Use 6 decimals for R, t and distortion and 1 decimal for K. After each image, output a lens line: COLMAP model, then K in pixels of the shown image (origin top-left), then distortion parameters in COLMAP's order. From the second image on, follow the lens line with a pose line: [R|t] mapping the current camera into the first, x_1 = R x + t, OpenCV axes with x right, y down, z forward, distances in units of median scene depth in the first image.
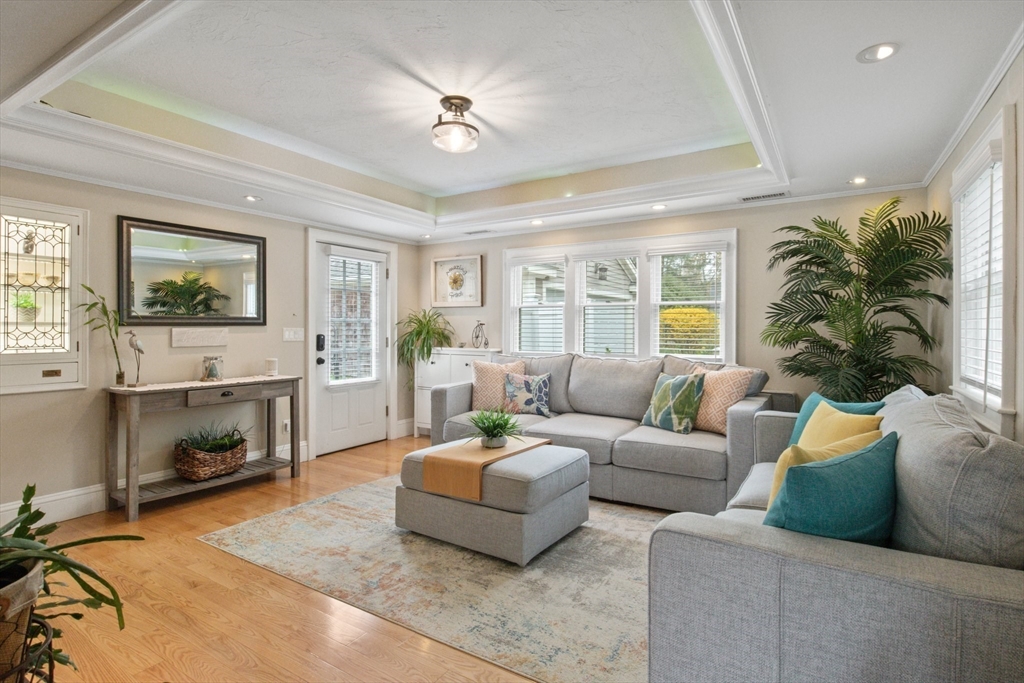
lens RADIAL K [[513.8, 0, 519.7], [0, 513.8, 331.7], [0, 0, 1]] dist [-0.007167, 0.000039]
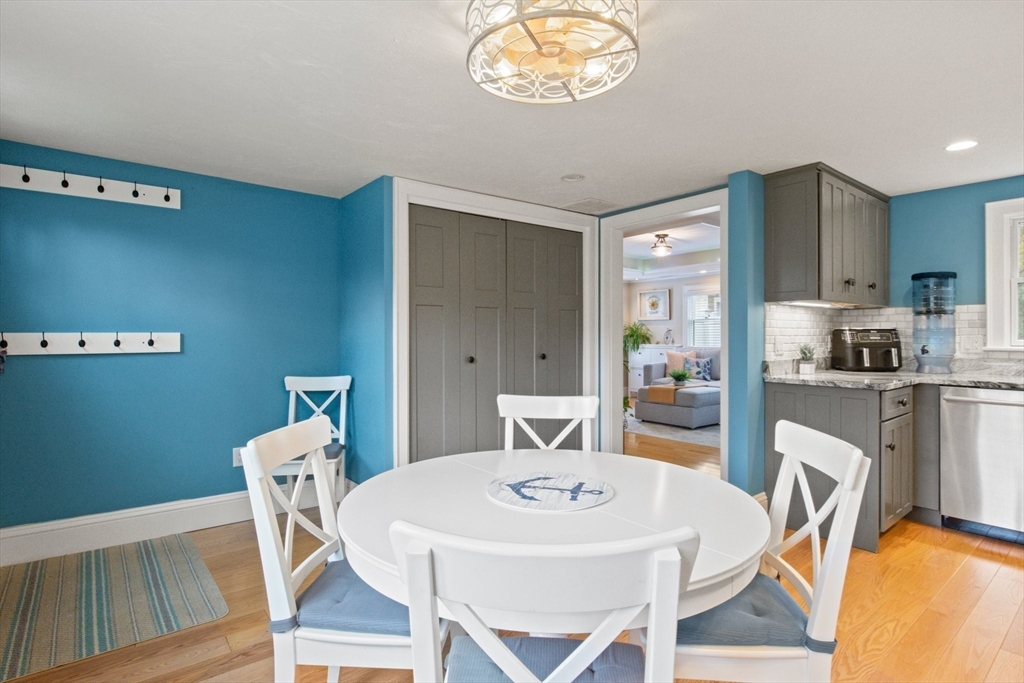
lens RADIAL K [[513.8, 0, 519.7], [0, 513.8, 331.7], [0, 0, 1]] dist [-0.007167, 0.000039]
pose [[0.942863, -0.009007, -0.333058, 0.028485], [0.005115, 0.999908, -0.012562, 0.011202], [0.333140, 0.010140, 0.942823, -0.951036]]
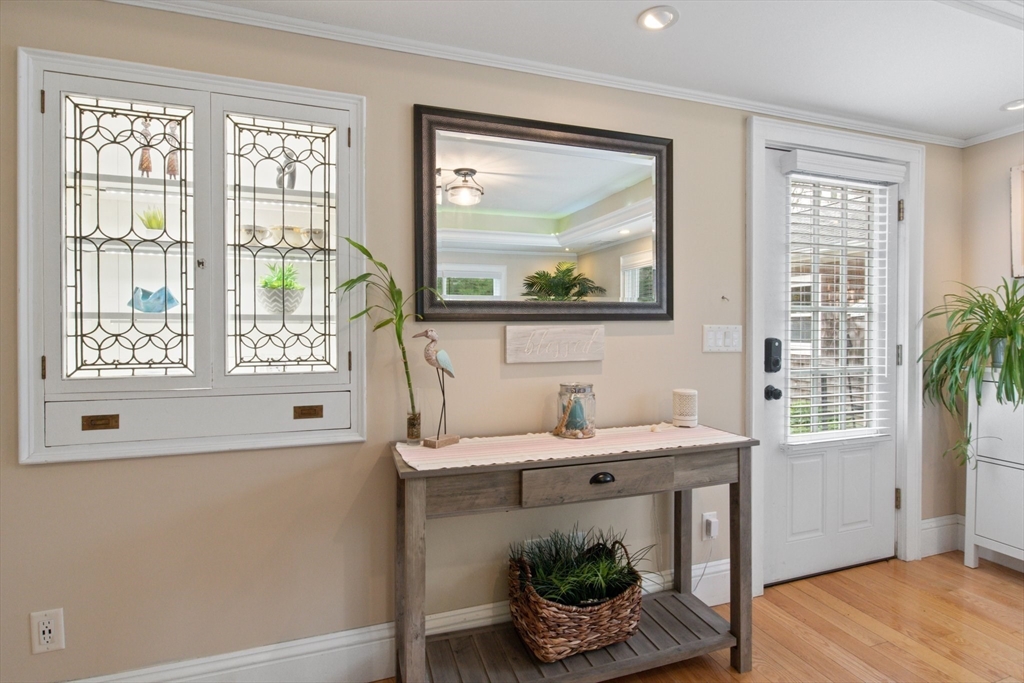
lens RADIAL K [[510.9, 0, 517.9], [0, 510.9, 325.5], [0, 0, 1]] dist [-0.002581, 0.000030]
pose [[0.777064, -0.004846, -0.629402, -0.304244], [-0.001371, 0.999955, -0.009392, -0.002158], [0.629420, 0.008162, 0.777023, 0.531473]]
